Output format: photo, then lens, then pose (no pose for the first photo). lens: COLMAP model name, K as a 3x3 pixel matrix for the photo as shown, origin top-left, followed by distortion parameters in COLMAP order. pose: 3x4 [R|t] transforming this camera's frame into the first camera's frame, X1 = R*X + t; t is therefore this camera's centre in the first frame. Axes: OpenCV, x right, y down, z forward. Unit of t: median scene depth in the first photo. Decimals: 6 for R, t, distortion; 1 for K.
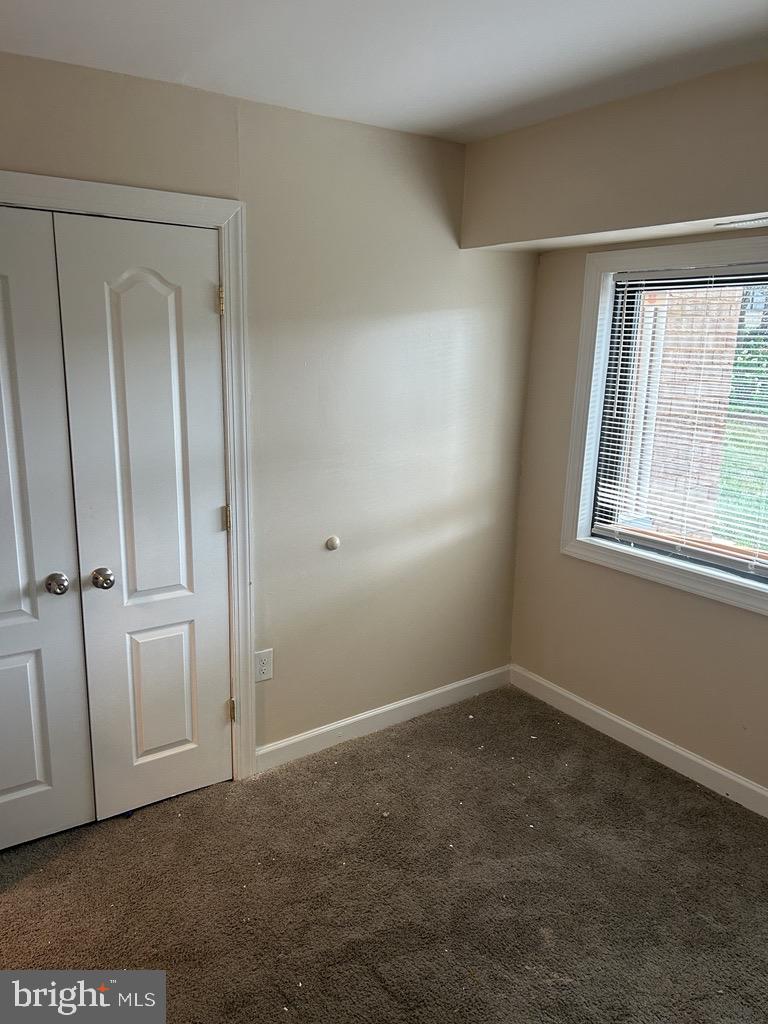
lens RADIAL K [[771.1, 0, 413.1], [0, 771.1, 510.5], [0, 0, 1]] dist [0.046195, -0.053578]
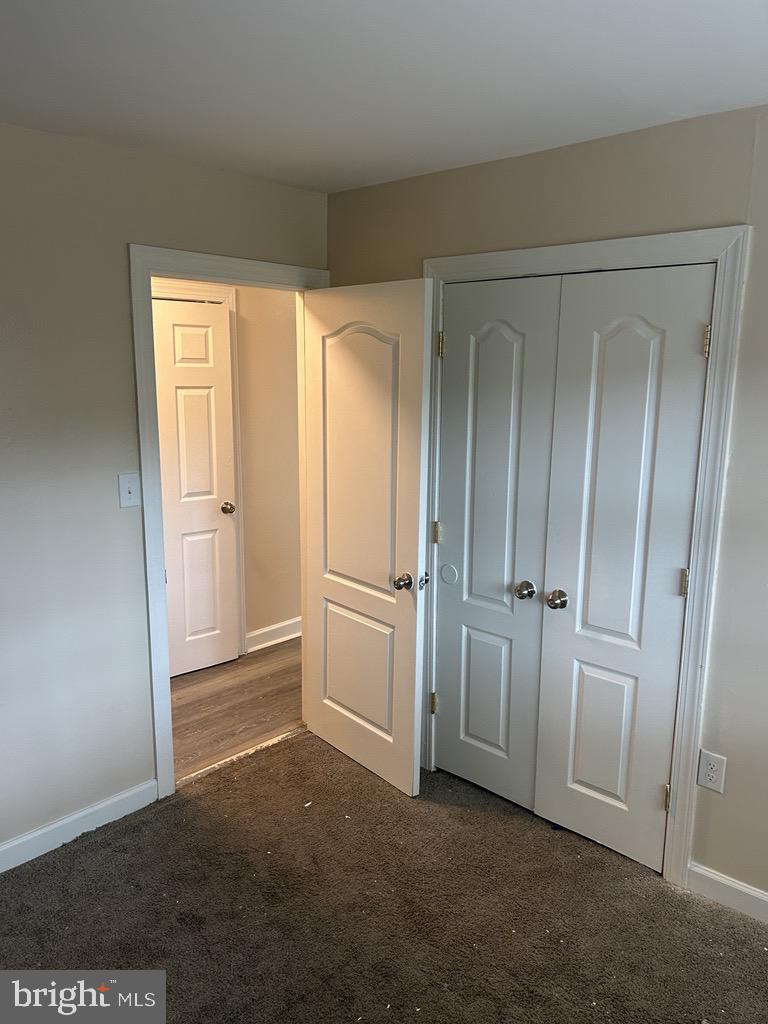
lens RADIAL K [[771.1, 0, 385.1], [0, 771.1, 514.6], [0, 0, 1]] dist [0.046195, -0.053578]
pose [[0.204469, 0.166091, -0.964679, 0.564785], [-0.222925, 0.967505, 0.119328, -0.100888], [0.953151, 0.190652, 0.234851, 0.469763]]
